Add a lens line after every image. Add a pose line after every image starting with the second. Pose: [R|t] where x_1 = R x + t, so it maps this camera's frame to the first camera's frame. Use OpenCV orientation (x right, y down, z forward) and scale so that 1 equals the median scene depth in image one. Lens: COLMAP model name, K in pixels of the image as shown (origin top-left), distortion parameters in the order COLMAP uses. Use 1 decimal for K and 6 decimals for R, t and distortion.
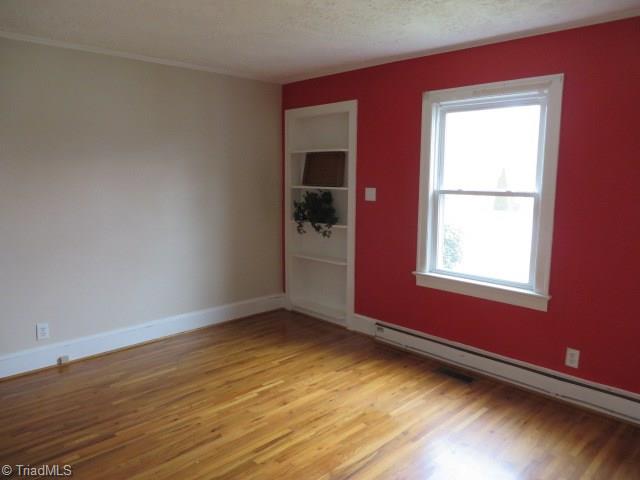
lens RADIAL K [[479.9, 0, 319.4], [0, 479.9, 240.6], [0, 0, 1]] dist [-0.018874, 0.016780]
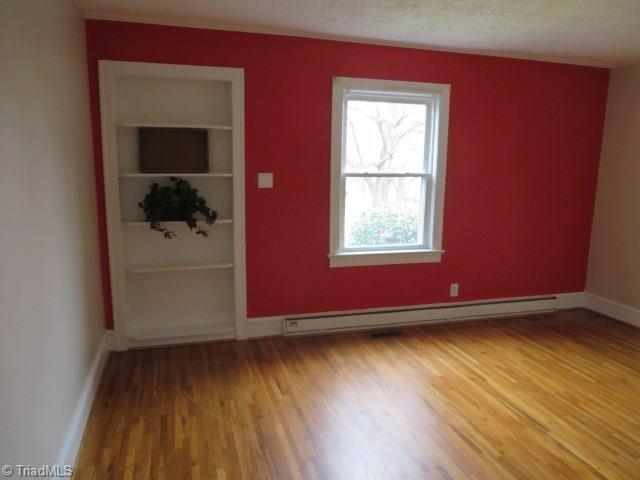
lens RADIAL K [[479.9, 0, 321.2], [0, 479.9, 242.3], [0, 0, 1]] dist [-0.018874, 0.016780]
pose [[0.457404, -0.150359, 0.876455, -0.699077], [0.112757, 0.987453, 0.110556, -0.076146], [-0.882081, 0.048258, 0.468619, 0.541188]]
